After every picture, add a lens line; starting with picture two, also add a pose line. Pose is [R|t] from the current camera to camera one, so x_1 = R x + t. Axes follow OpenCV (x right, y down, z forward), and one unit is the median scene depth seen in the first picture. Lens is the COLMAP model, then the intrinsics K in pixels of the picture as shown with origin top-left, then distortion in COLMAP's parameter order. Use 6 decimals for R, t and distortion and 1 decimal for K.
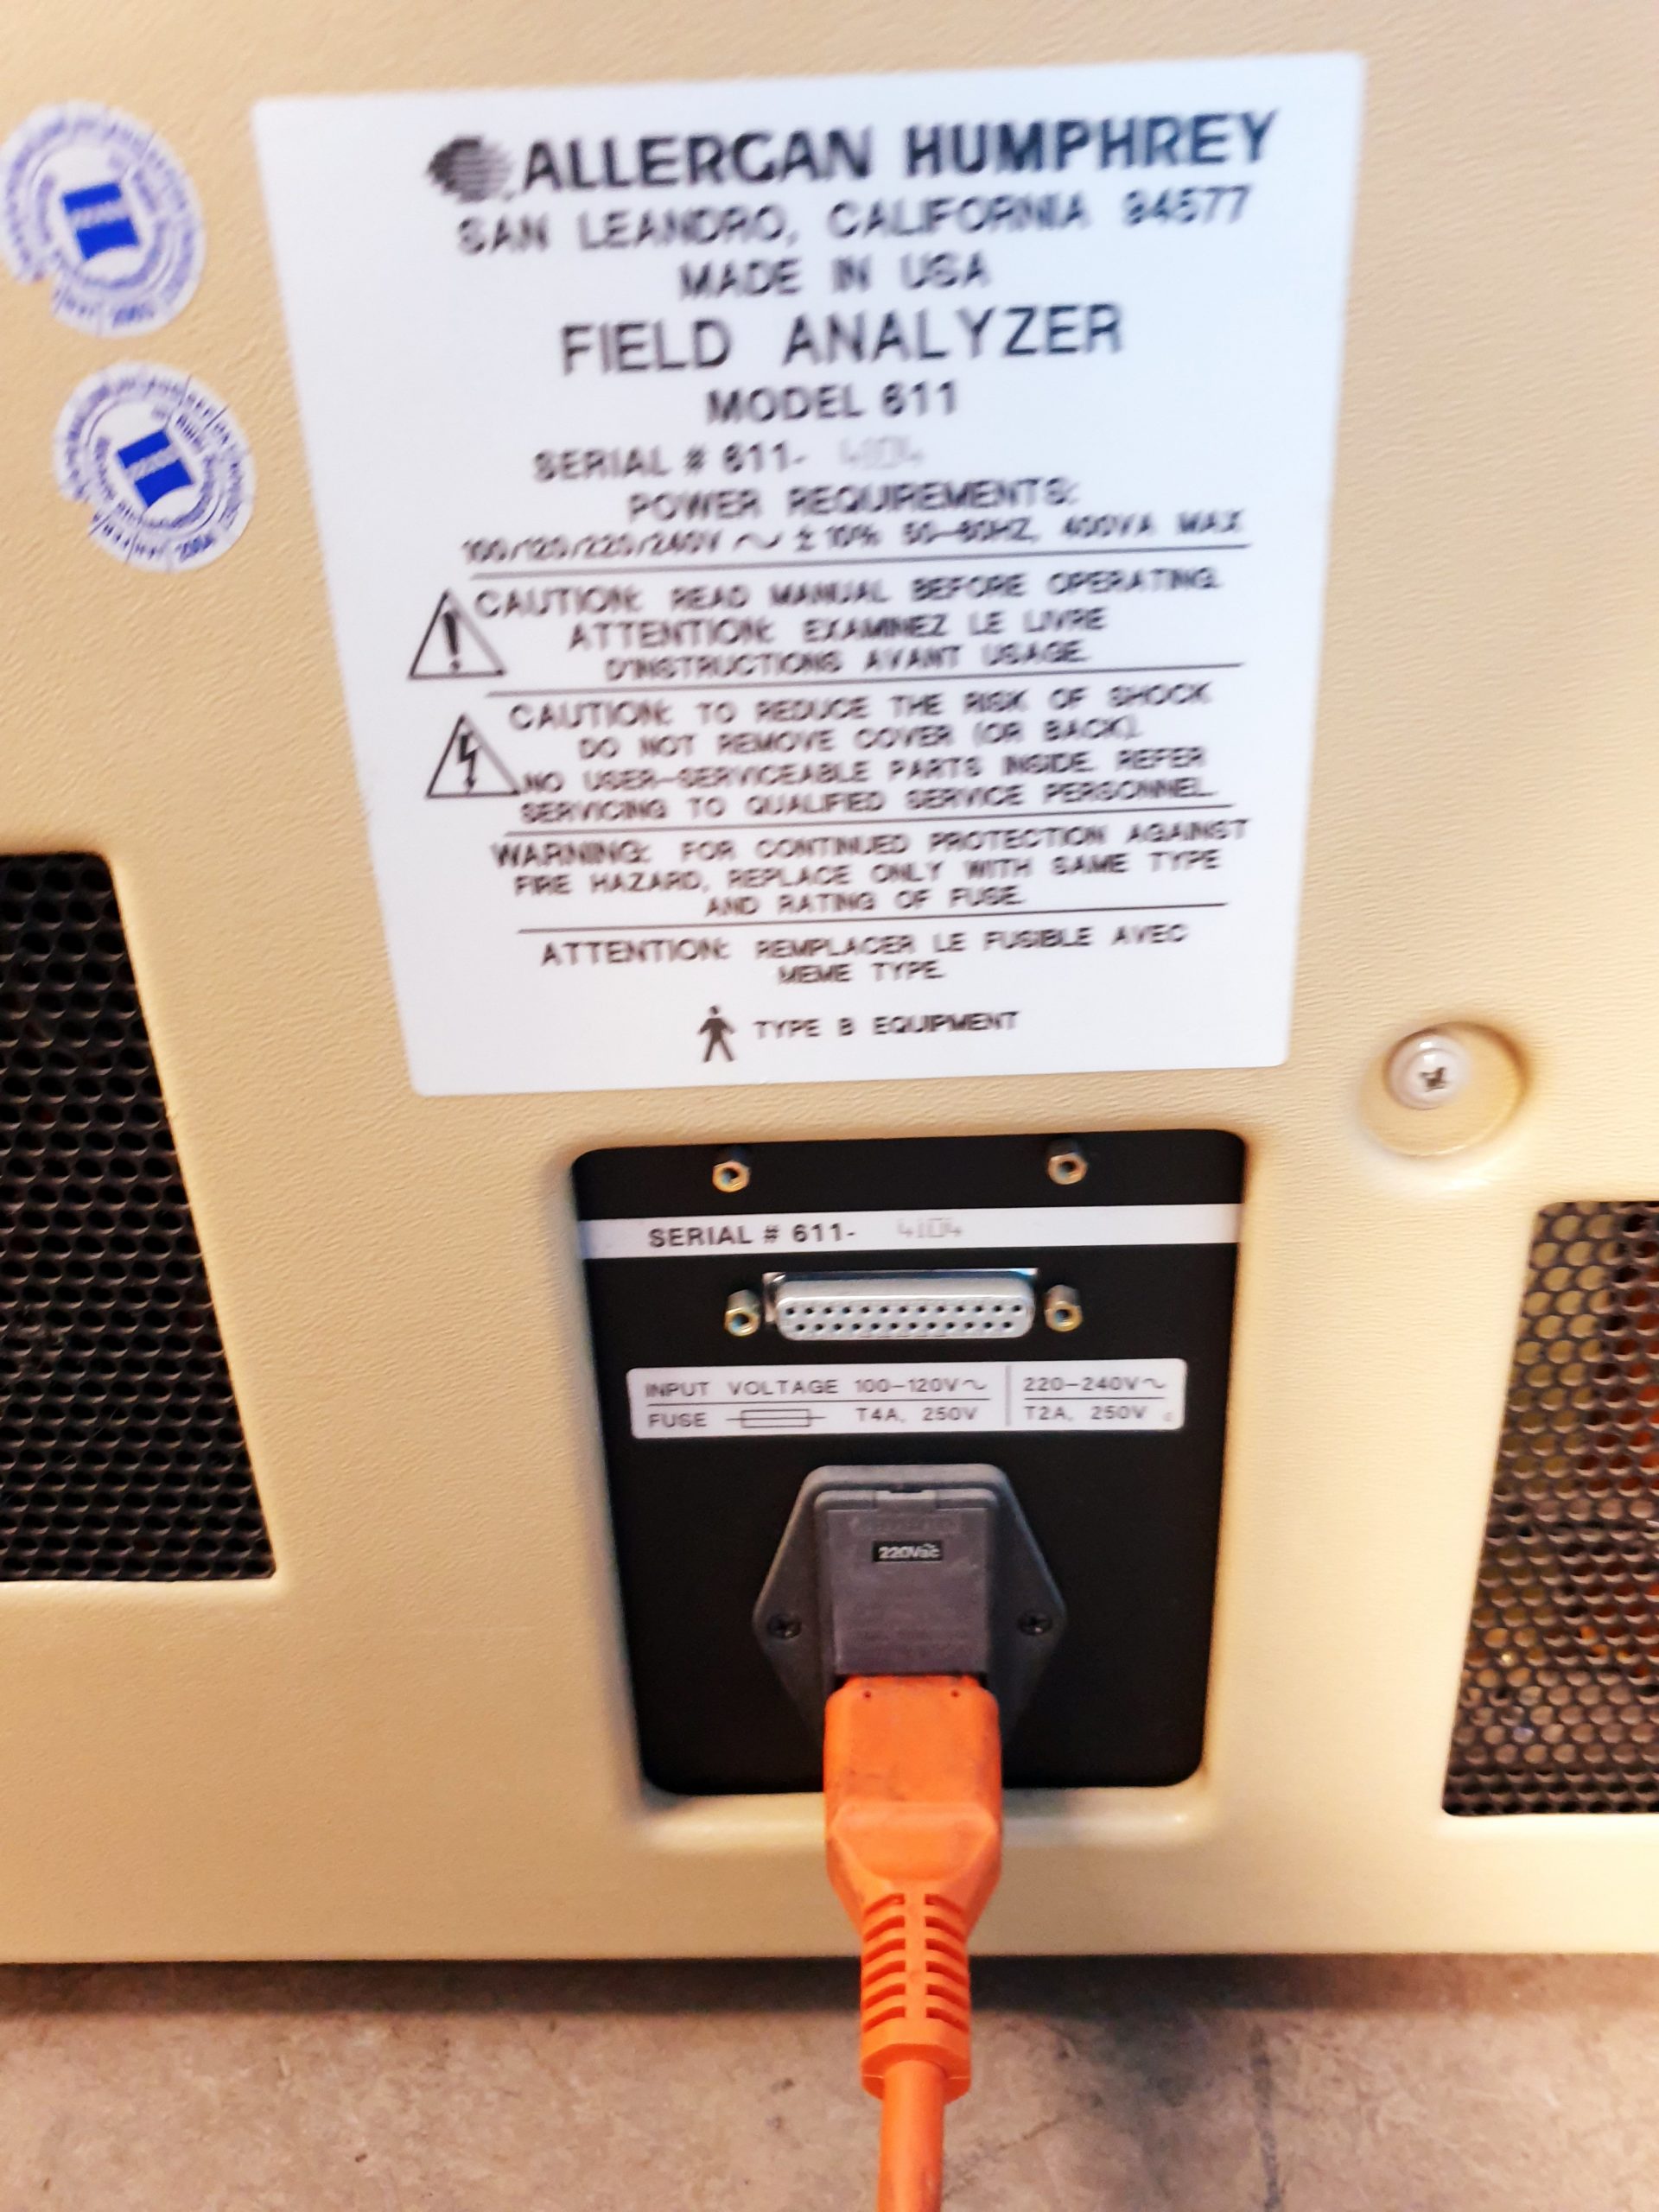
lens RADIAL K [[1740.5, 0, 834.1], [0, 1740.5, 1111.5], [0, 0, 1]] dist [-0.025337, 0.057927]
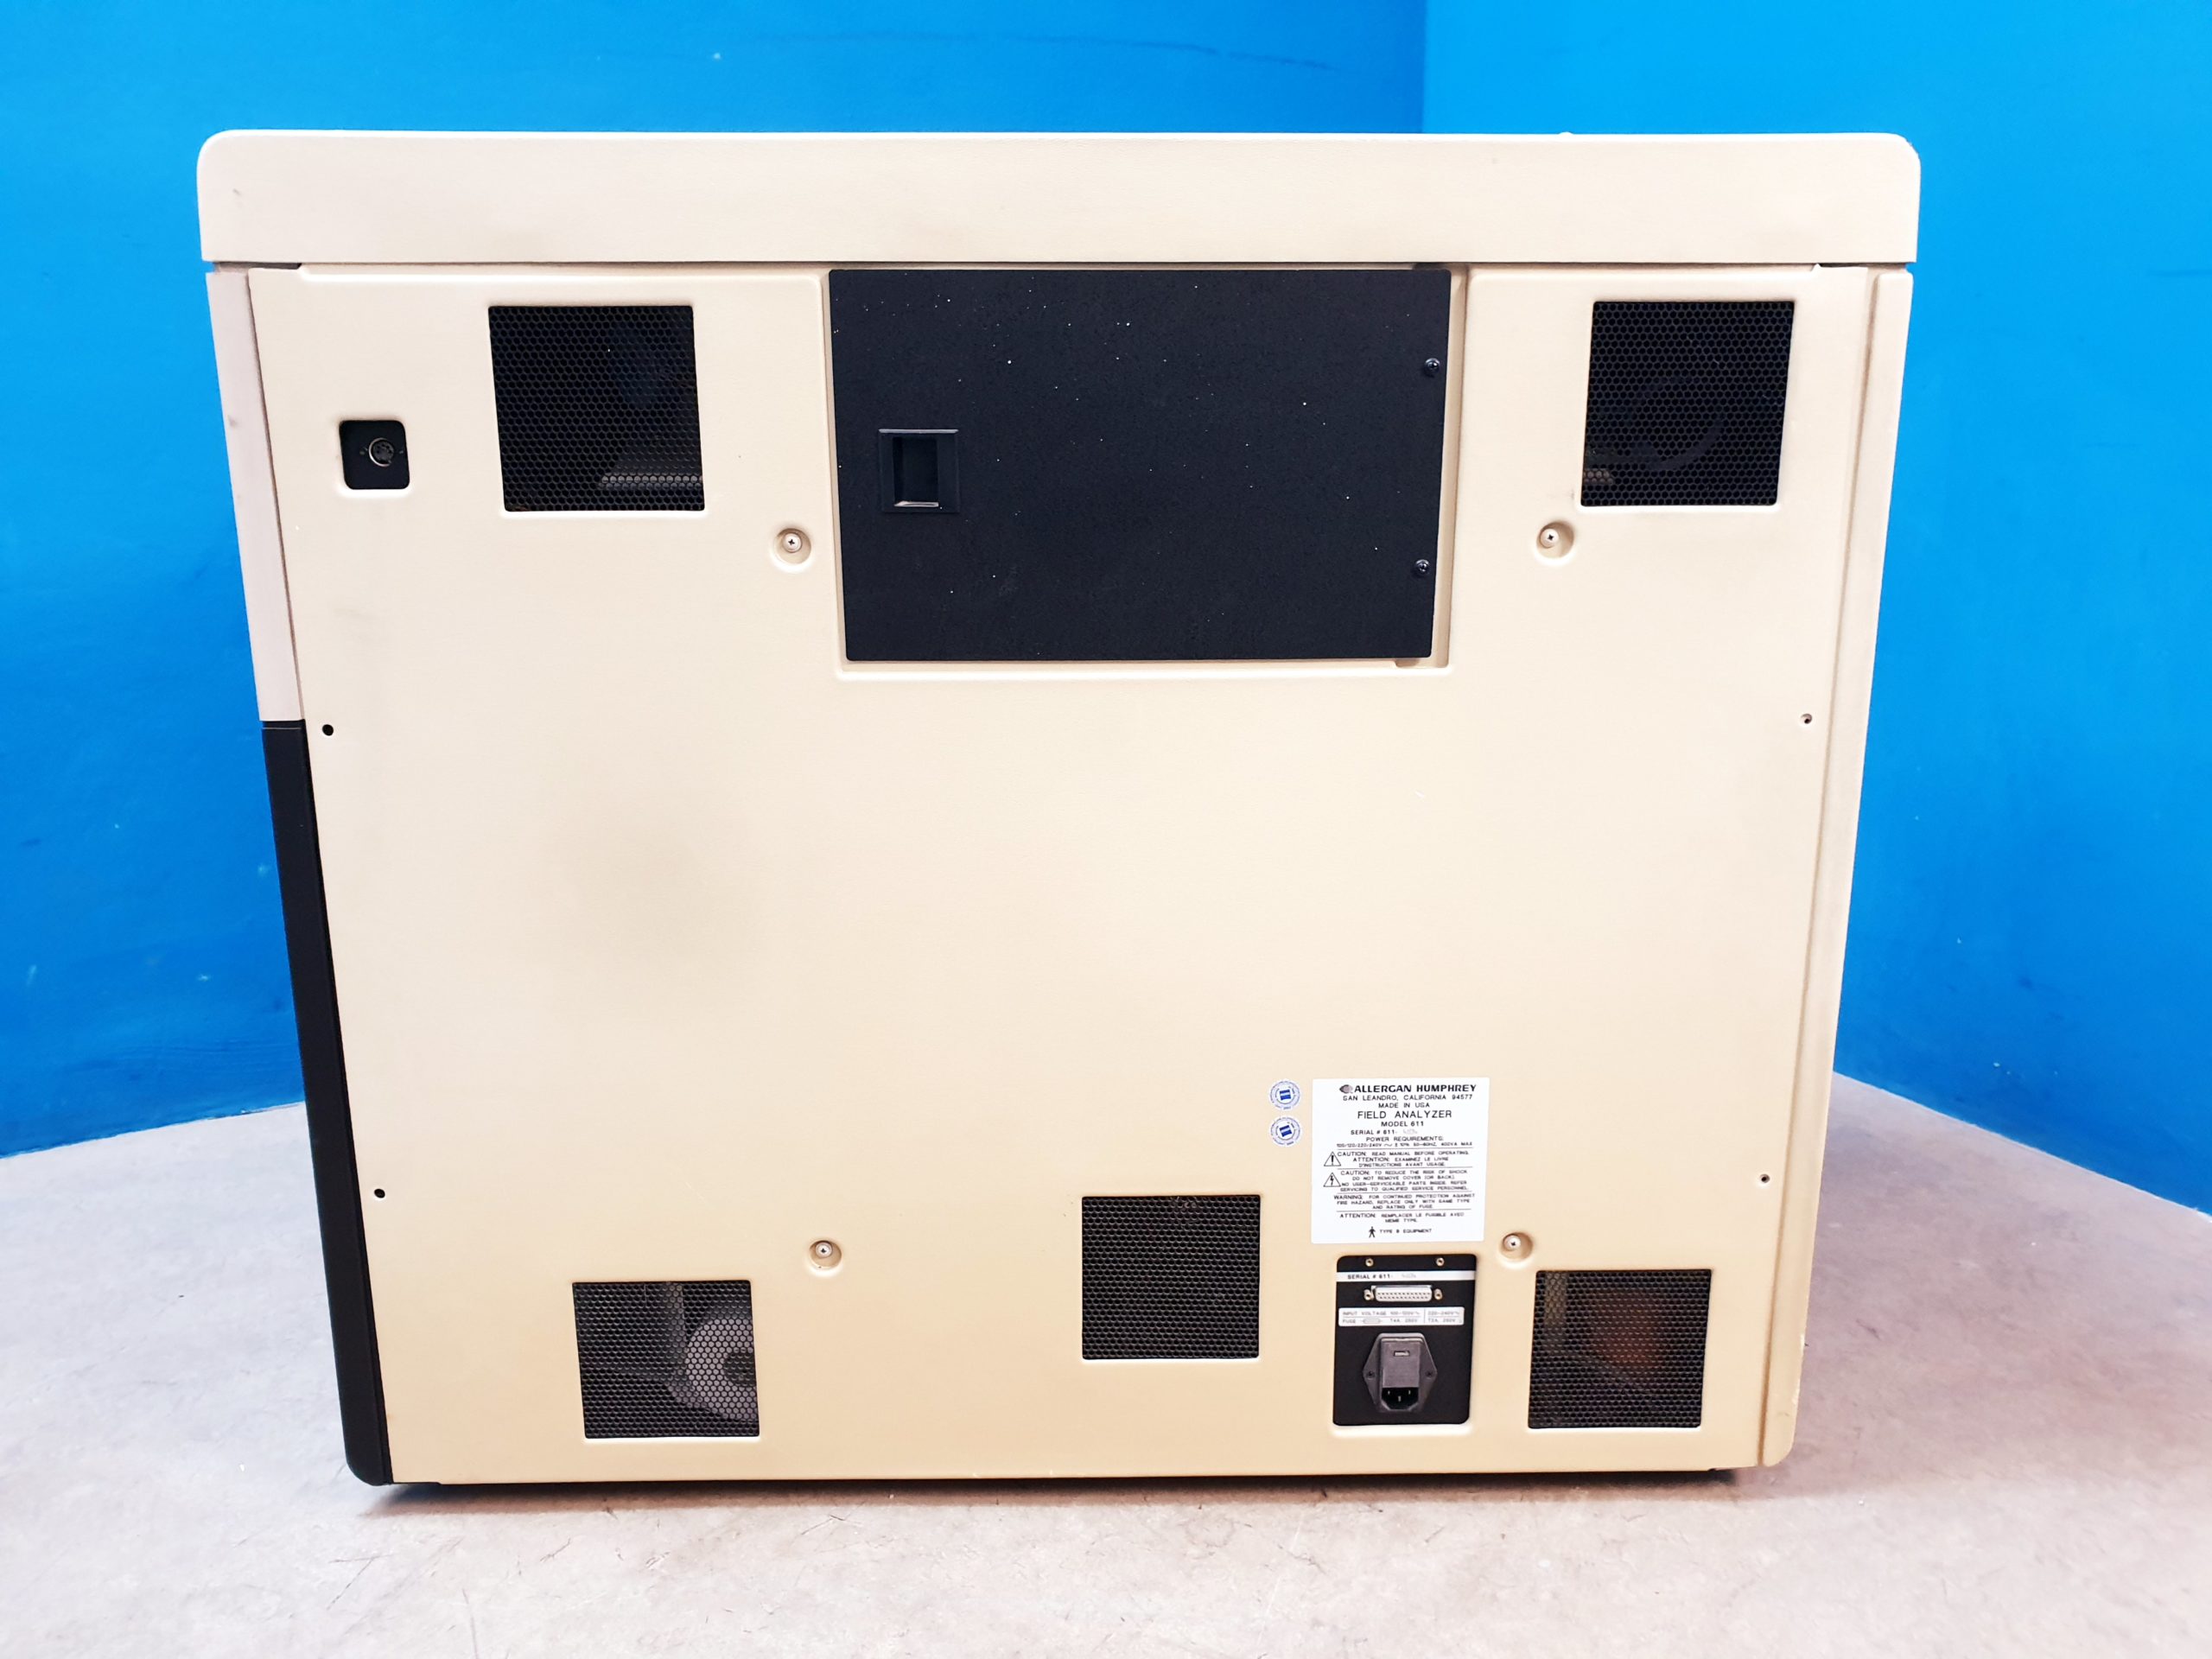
lens RADIAL K [[1740.5, 0, 1122.2], [0, 1740.5, 812.9], [0, 0, 1]] dist [-0.025337, 0.057927]
pose [[0.999018, 0.027151, 0.035004, -1.056101], [-0.017155, 0.965625, -0.259372, 0.105816], [-0.040843, 0.258517, 0.965143, -4.384058]]
